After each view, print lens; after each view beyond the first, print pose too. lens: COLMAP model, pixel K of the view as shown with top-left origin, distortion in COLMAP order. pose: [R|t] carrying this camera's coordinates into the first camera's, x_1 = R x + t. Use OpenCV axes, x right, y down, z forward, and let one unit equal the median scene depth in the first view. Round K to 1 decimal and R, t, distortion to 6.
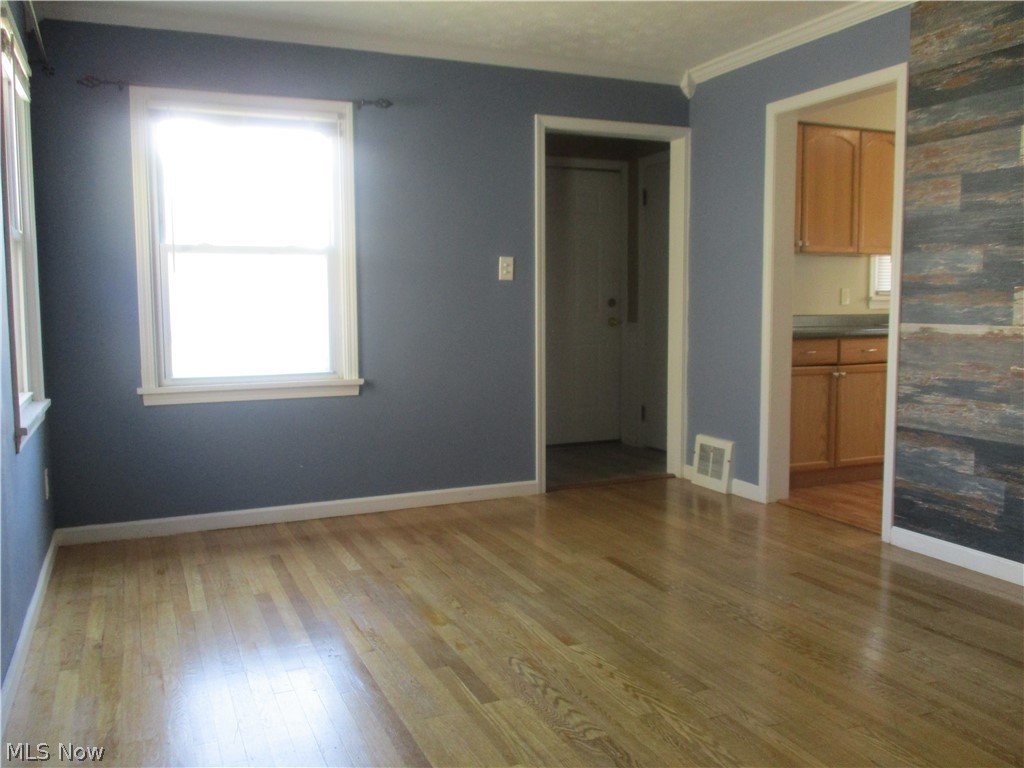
lens RADIAL K [[866.6, 0, 507.3], [0, 866.6, 377.0], [0, 0, 1]] dist [-0.000464, -0.008143]
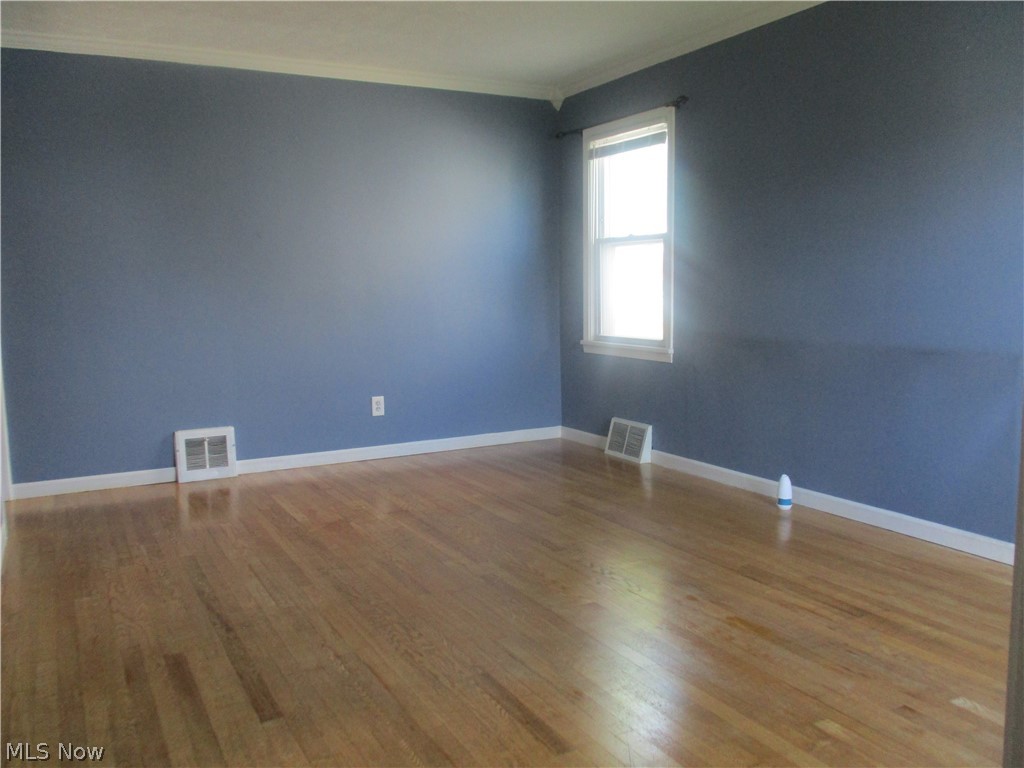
lens RADIAL K [[866.6, 0, 507.3], [0, 866.6, 377.0], [0, 0, 1]] dist [-0.000464, -0.008143]
pose [[-0.997098, 0.029836, -0.070045, 0.259895], [0.015503, 0.980305, 0.196879, -0.190286], [0.074540, 0.195222, -0.977922, 2.110863]]
